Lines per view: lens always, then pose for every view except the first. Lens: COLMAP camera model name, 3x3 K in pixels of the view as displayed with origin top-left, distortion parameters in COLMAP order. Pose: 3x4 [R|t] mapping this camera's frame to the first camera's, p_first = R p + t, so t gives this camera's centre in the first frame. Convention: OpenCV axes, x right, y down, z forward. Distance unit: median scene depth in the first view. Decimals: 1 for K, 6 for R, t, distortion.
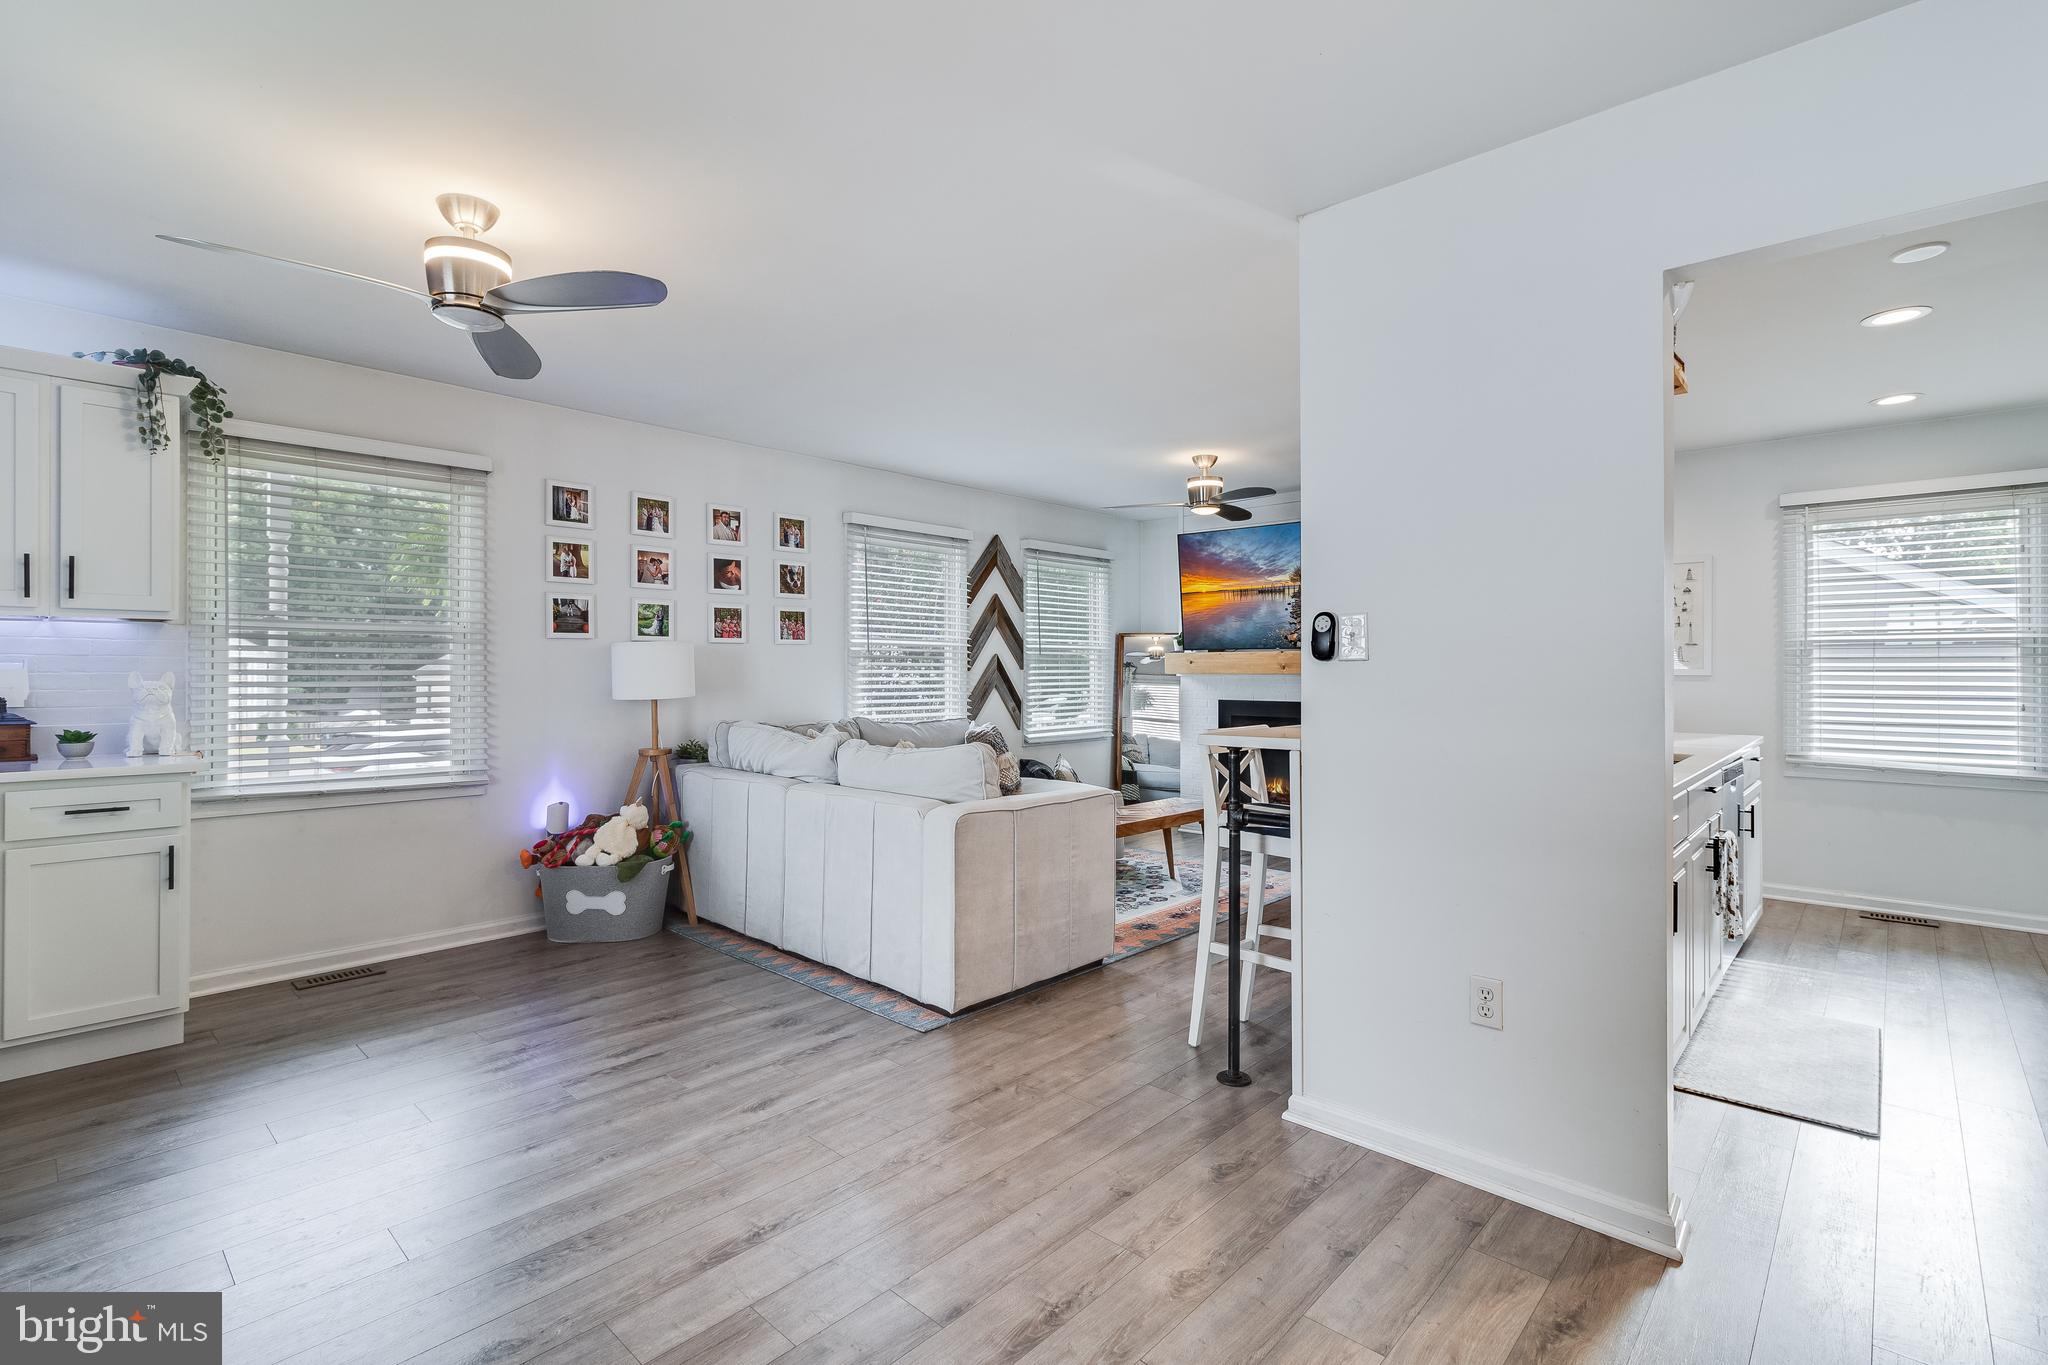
lens RADIAL K [[942.6, 0, 1036.8], [0, 942.6, 666.2], [0, 0, 1]] dist [0.003483, 0.000879]
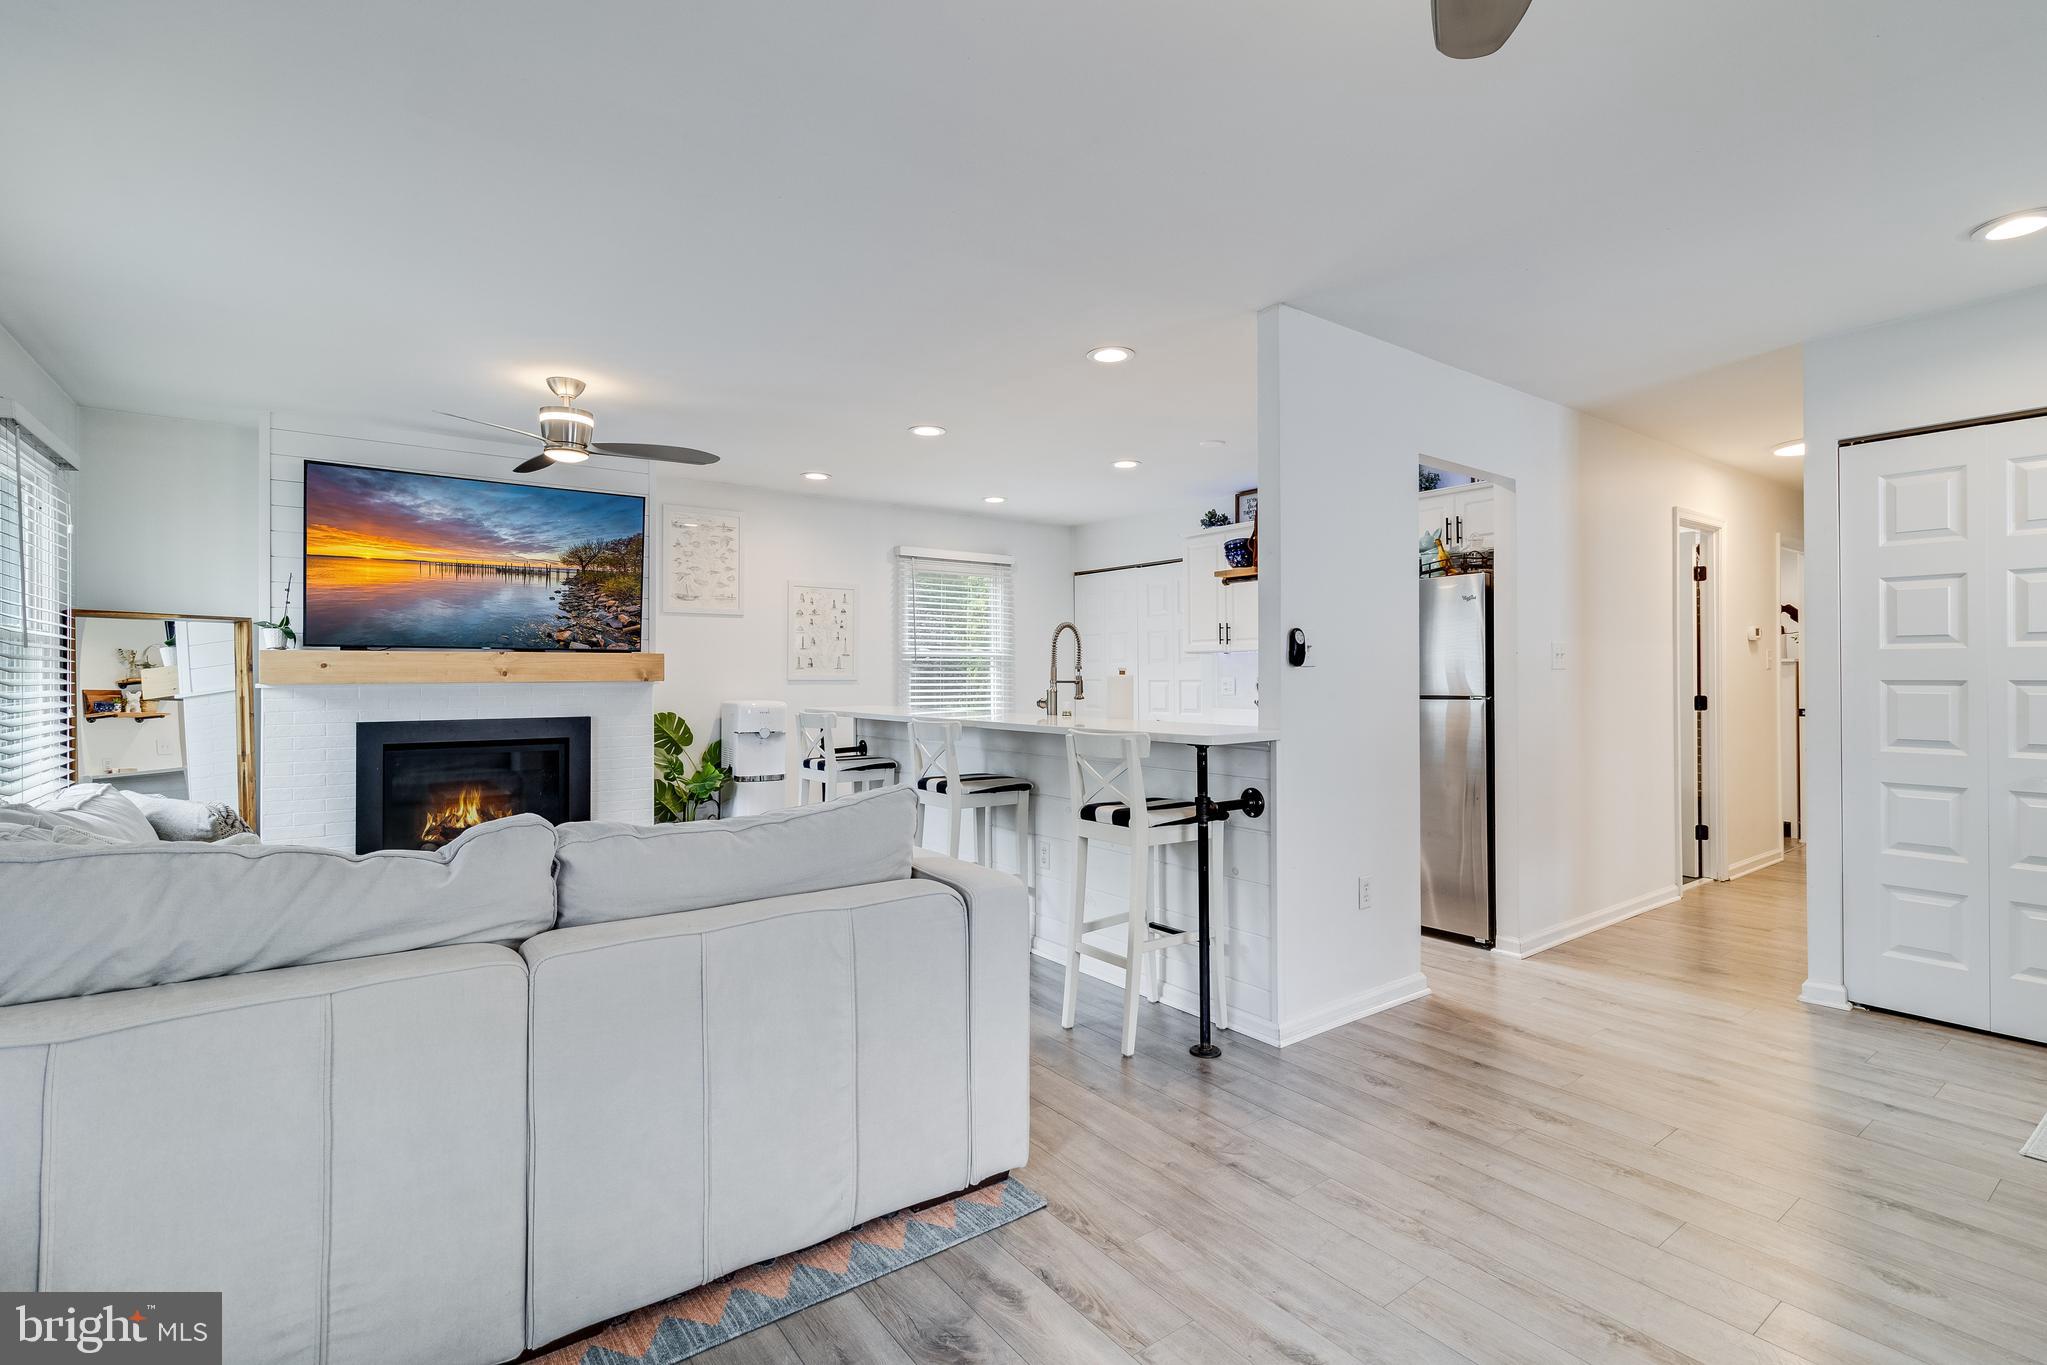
lens RADIAL K [[942.2, 0, 1026.4], [0, 942.2, 669.8], [0, 0, 1]] dist [0.003483, 0.000879]
pose [[0.191223, 0.003261, 0.981541, -0.553965], [0.000124, 0.999994, -0.003346, 0.001731], [-0.981547, 0.000761, 0.191222, 0.614687]]
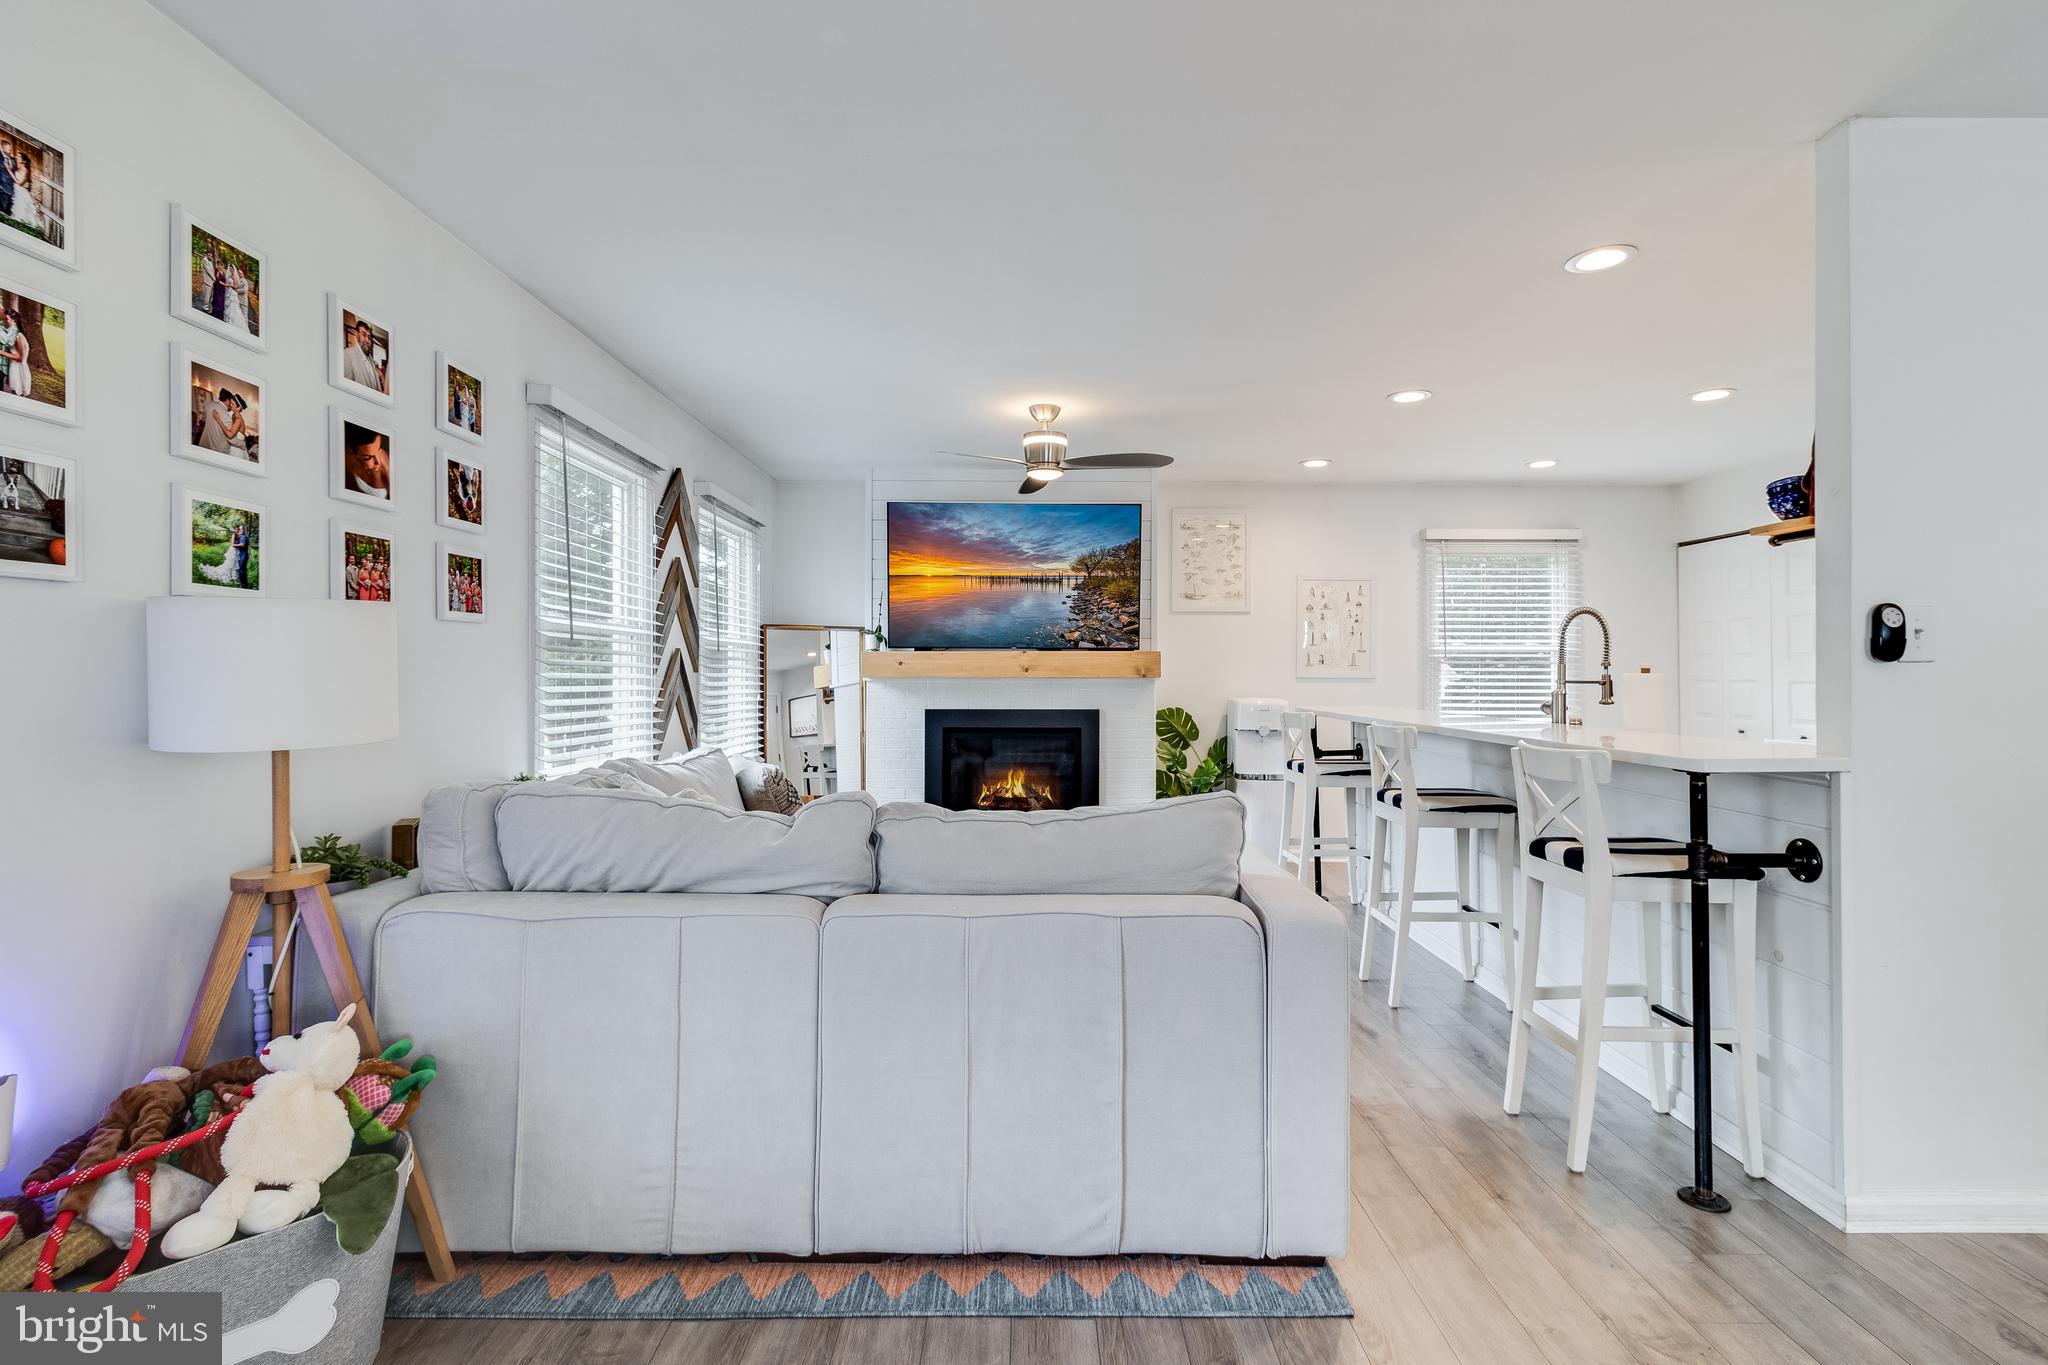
lens RADIAL K [[942.6, 0, 1029.6], [0, 942.6, 668.0], [0, 0, 1]] dist [0.003483, 0.000879]
pose [[0.731266, 0.003587, 0.682083, -0.456705], [-0.003210, 0.999993, -0.001817, 0.002132], [-0.682085, -0.000861, 0.731273, 0.506540]]
